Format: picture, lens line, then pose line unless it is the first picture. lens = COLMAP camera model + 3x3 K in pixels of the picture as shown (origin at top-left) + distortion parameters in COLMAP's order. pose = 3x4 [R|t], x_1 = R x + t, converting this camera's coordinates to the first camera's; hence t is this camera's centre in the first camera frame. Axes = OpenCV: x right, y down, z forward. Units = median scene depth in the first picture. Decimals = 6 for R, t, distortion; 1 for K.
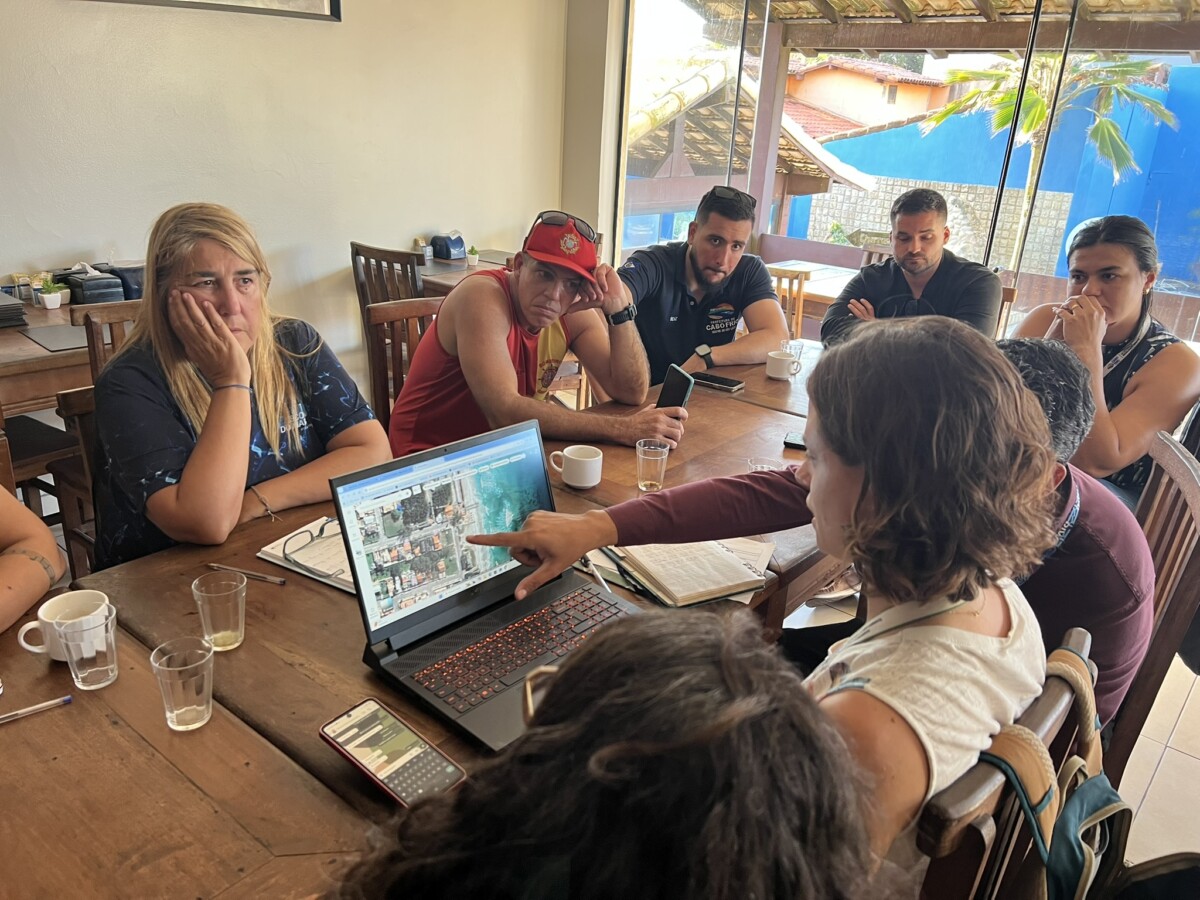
lens RADIAL K [[897.7, 0, 623.3], [0, 897.7, 436.0], [0, 0, 1]] dist [0.054856, -0.066930]
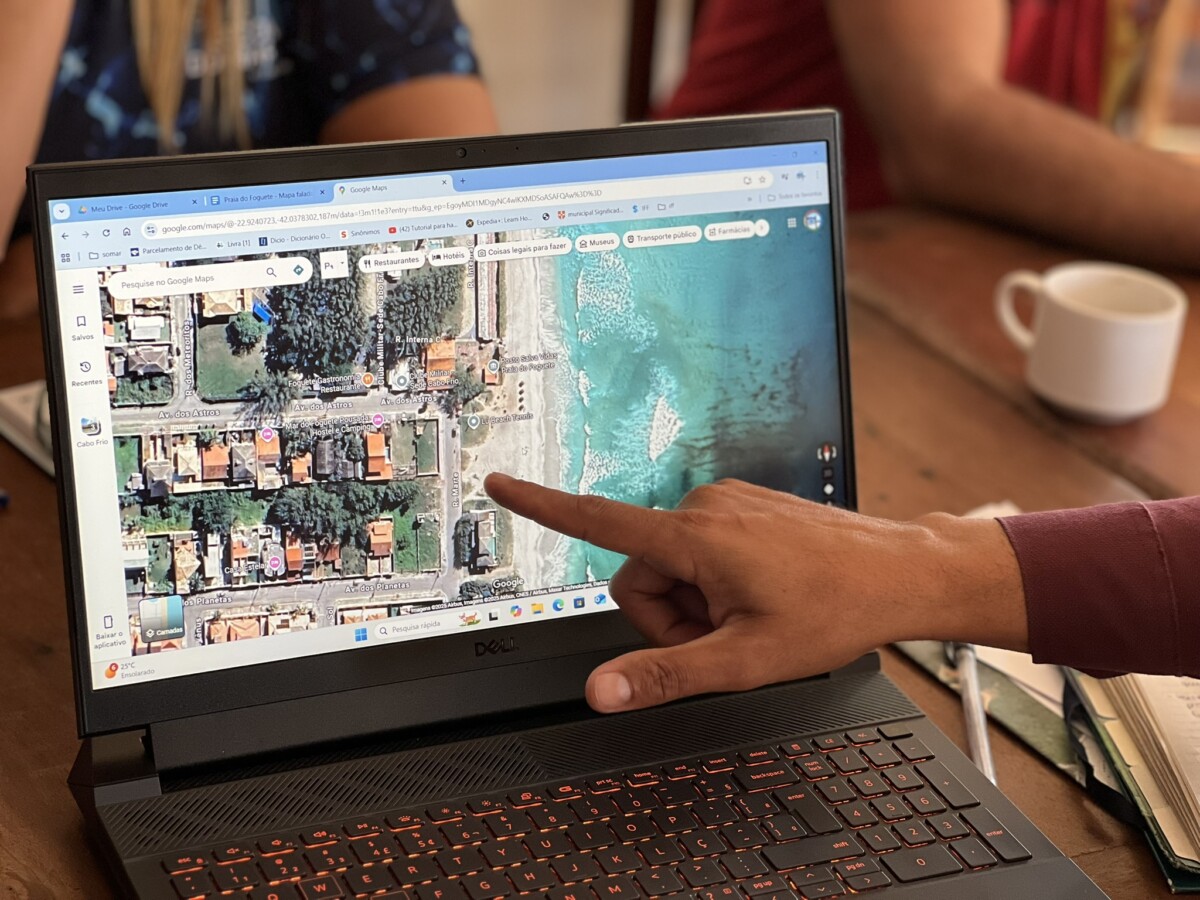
lens RADIAL K [[2704.3, 0, 604.4], [0, 2704.3, 402.1], [0, 0, 1]] dist [0.057919, 0.000000]
pose [[0.912977, 0.177086, -0.367577, 0.180644], [-0.163151, 0.984191, 0.068921, 0.027143], [0.373971, -0.002953, 0.927436, 0.197783]]
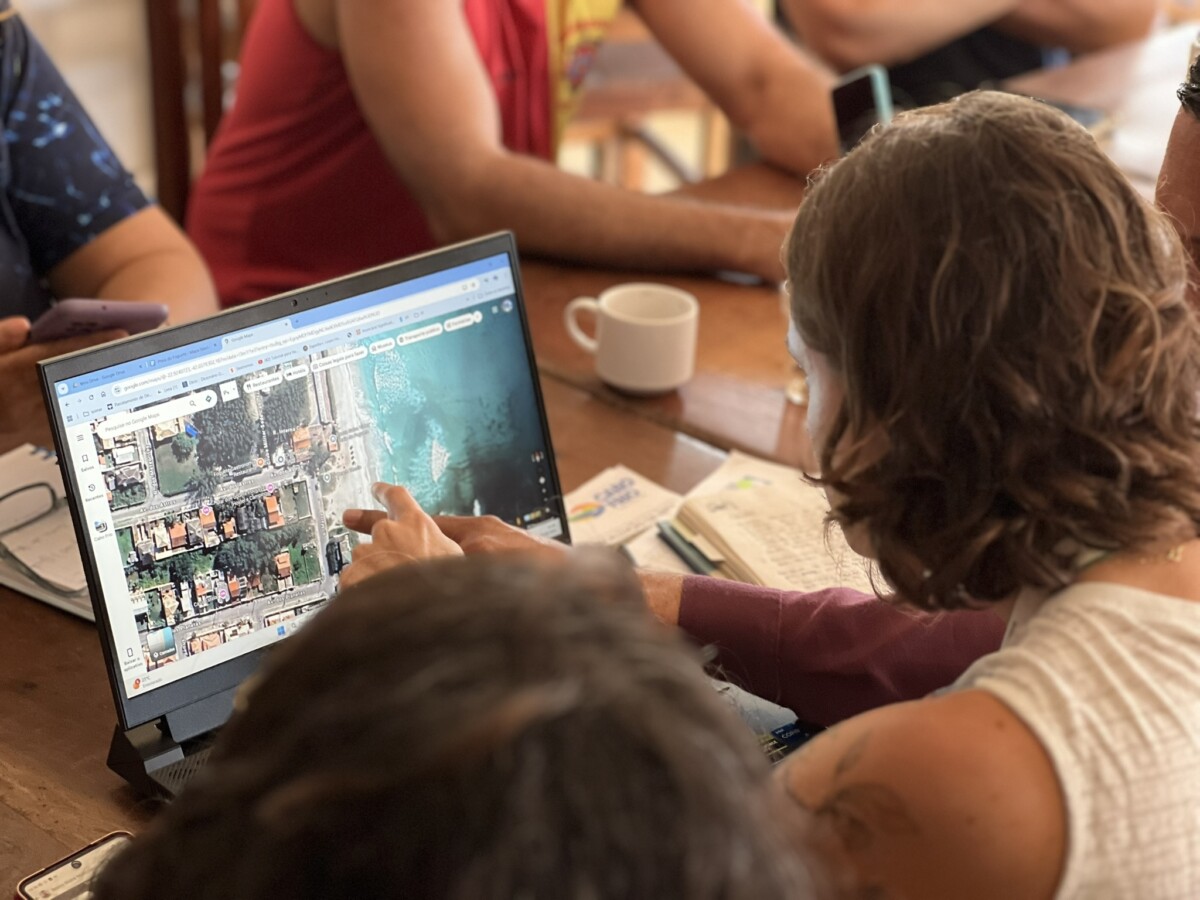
lens RADIAL K [[2704.3, 0, 576.1], [0, 2704.3, 345.4], [0, 0, 1]] dist [0.057919, 0.000000]
pose [[0.991616, 0.019927, -0.127673, 0.108133], [-0.014216, 0.998864, 0.045489, -0.025731], [0.128435, -0.043292, 0.990773, -0.296654]]
